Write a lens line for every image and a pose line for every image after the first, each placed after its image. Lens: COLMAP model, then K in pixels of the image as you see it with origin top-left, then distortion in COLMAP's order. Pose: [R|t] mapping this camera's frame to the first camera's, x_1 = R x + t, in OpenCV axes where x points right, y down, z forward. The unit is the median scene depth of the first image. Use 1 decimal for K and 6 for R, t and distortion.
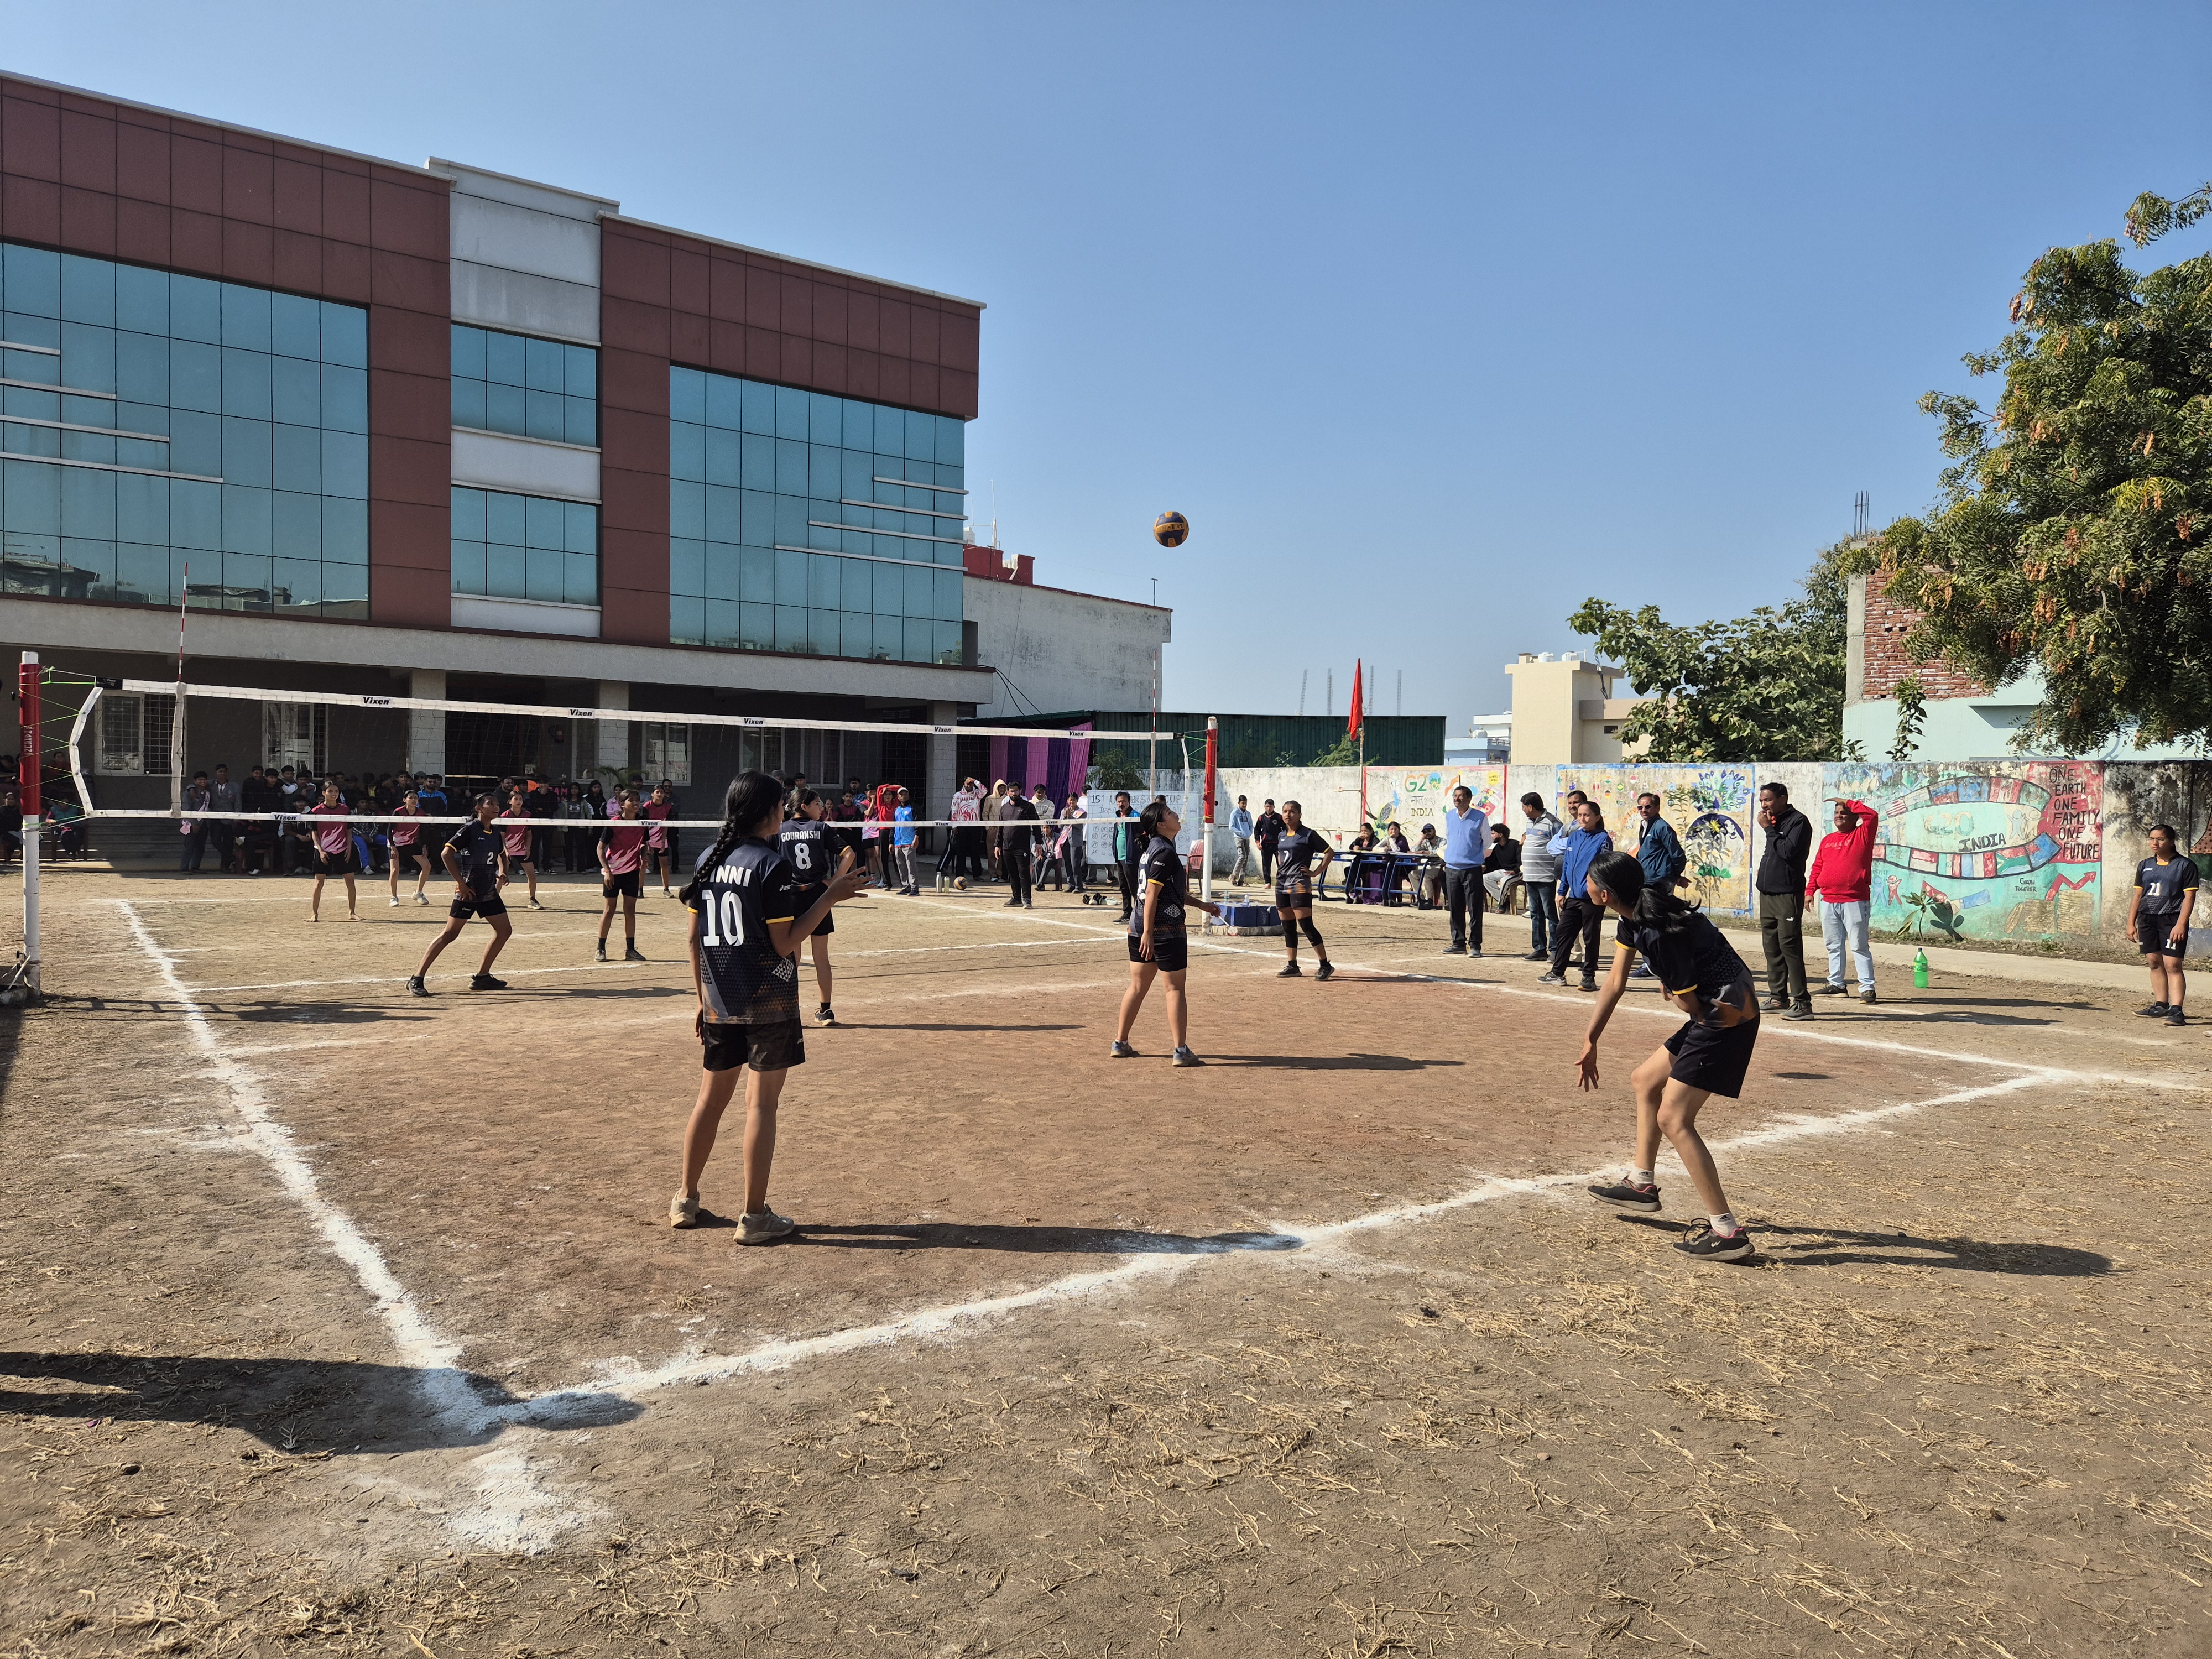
lens RADIAL K [[1478.8, 0, 1150.6], [0, 1478.8, 866.3], [0, 0, 1]] dist [0.021549, -0.001982]
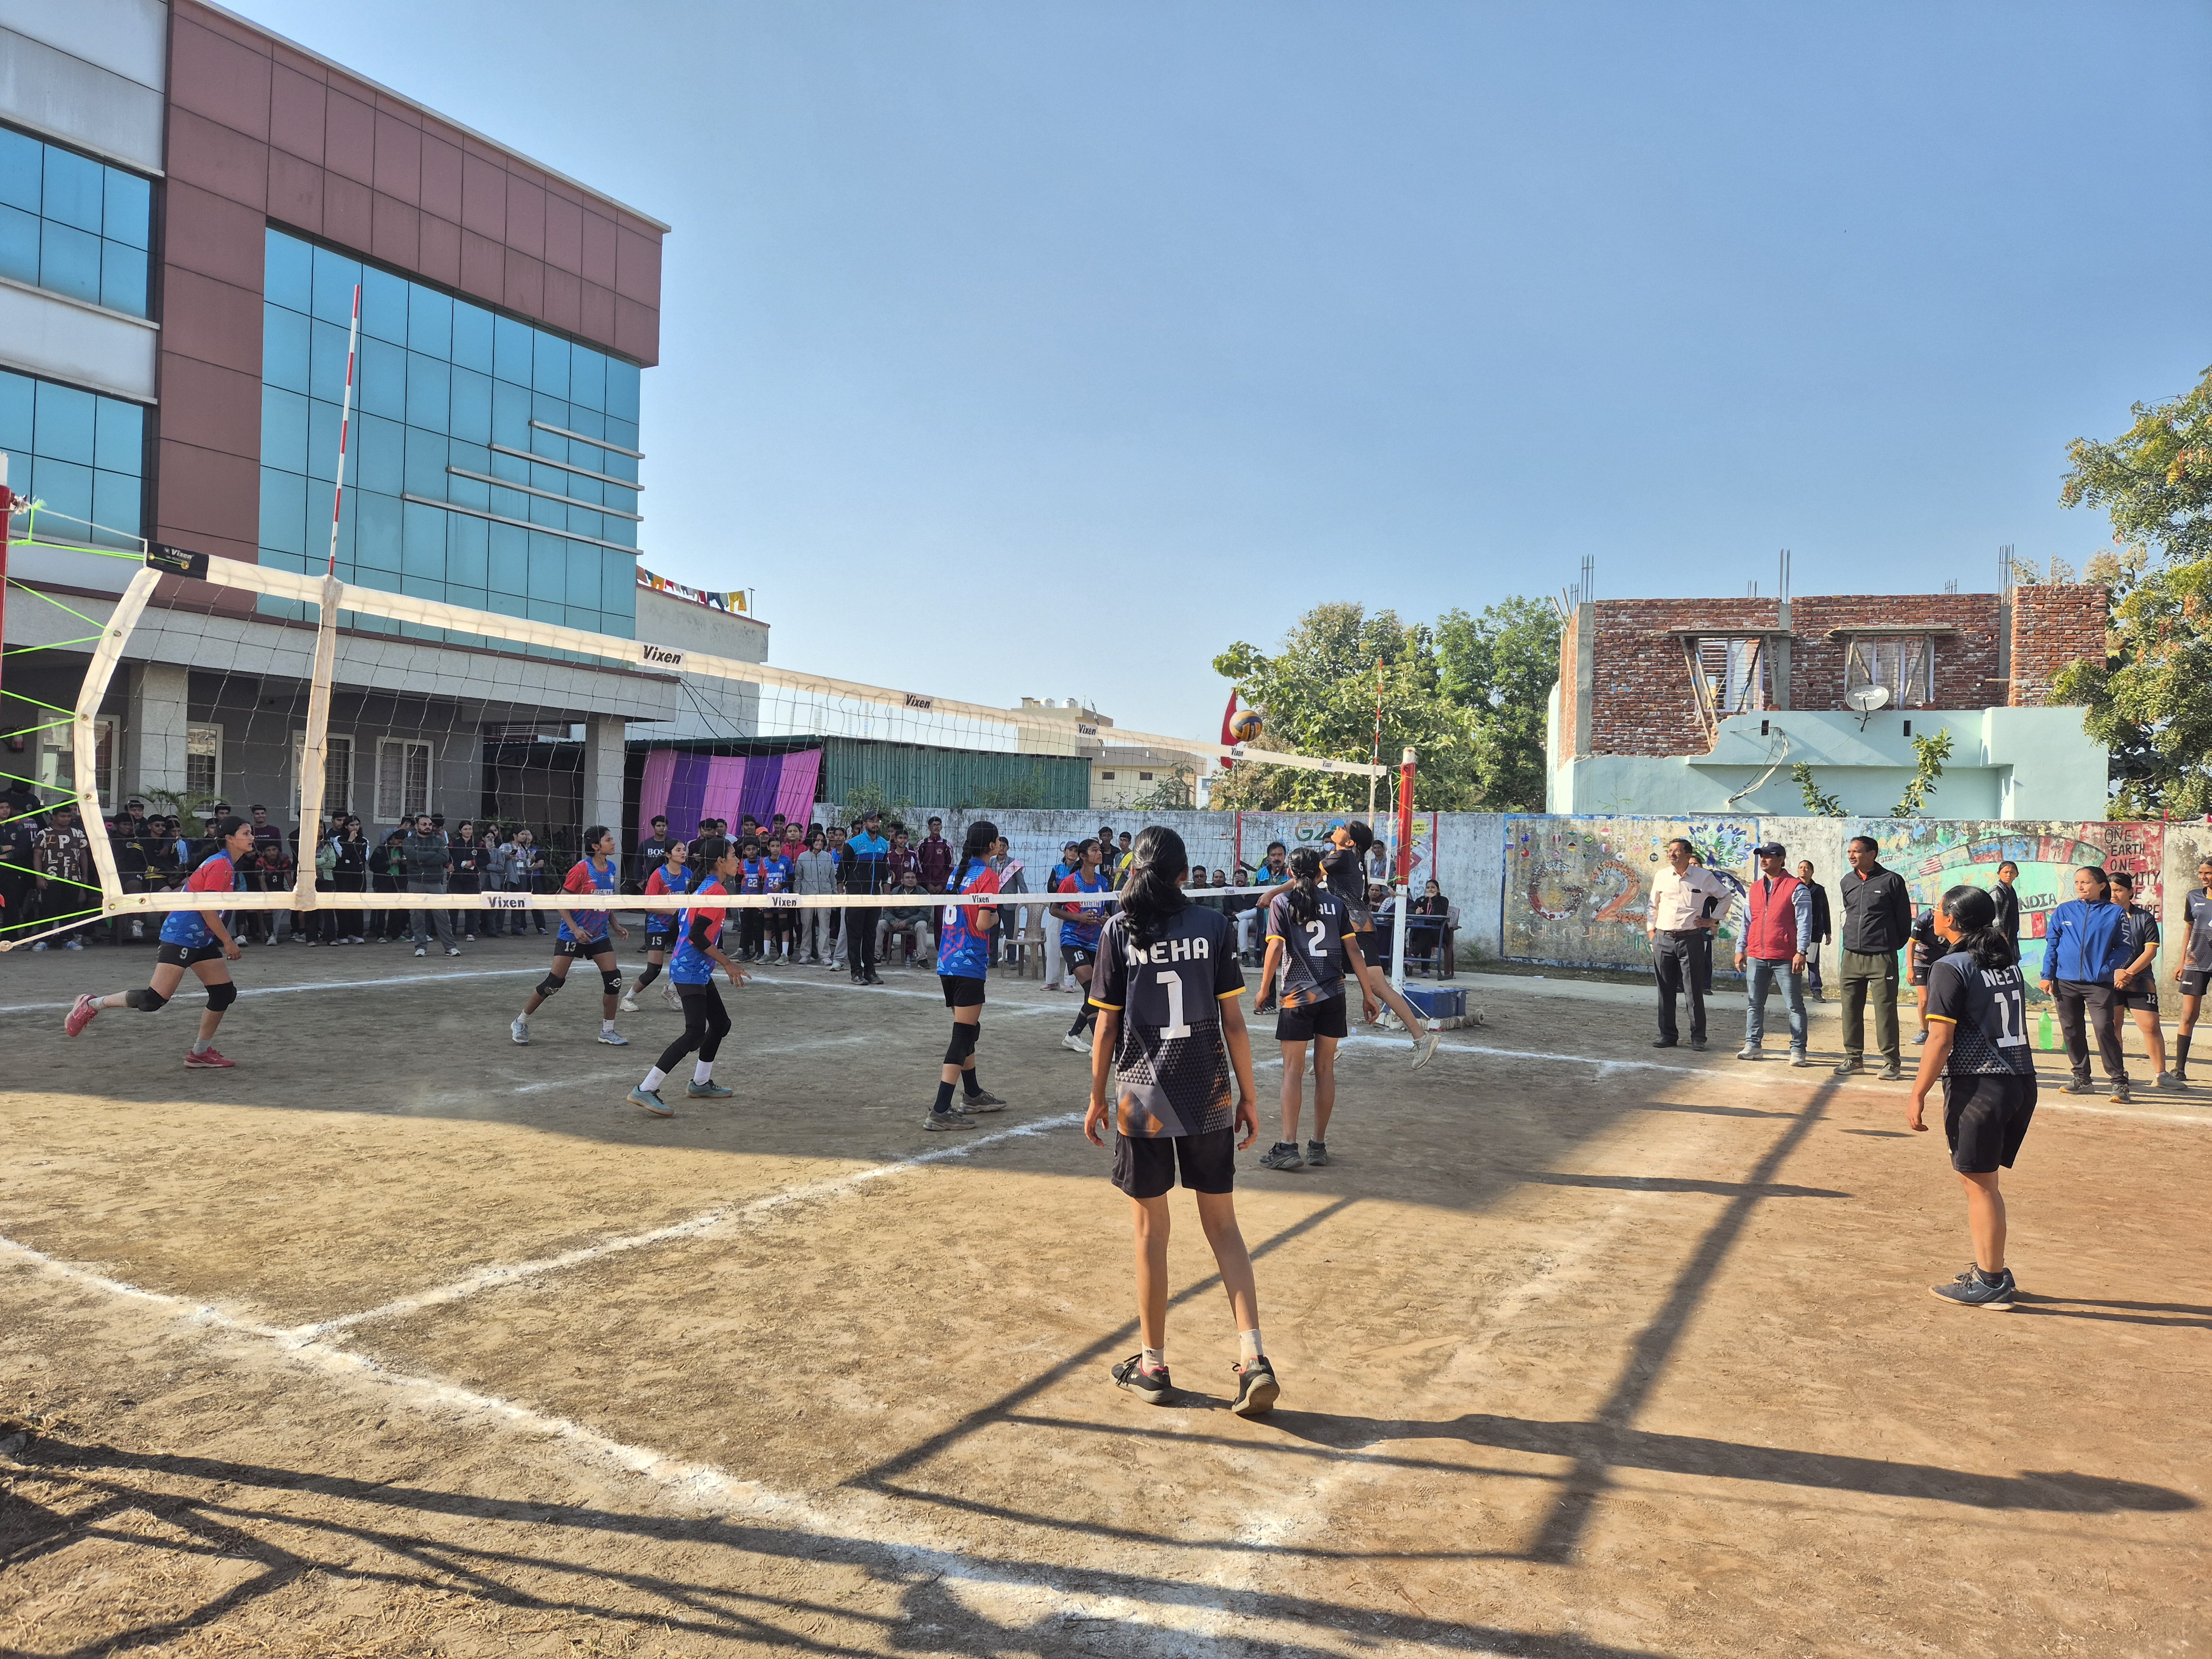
lens RADIAL K [[1478.8, 0, 1104.6], [0, 1478.8, 829.6], [0, 0, 1]] dist [0.021549, -0.001982]
pose [[0.915472, 0.011401, 0.402221, -0.245521], [0.009996, 0.998646, -0.051056, -0.012570], [-0.402258, 0.050761, 0.914118, 0.217053]]
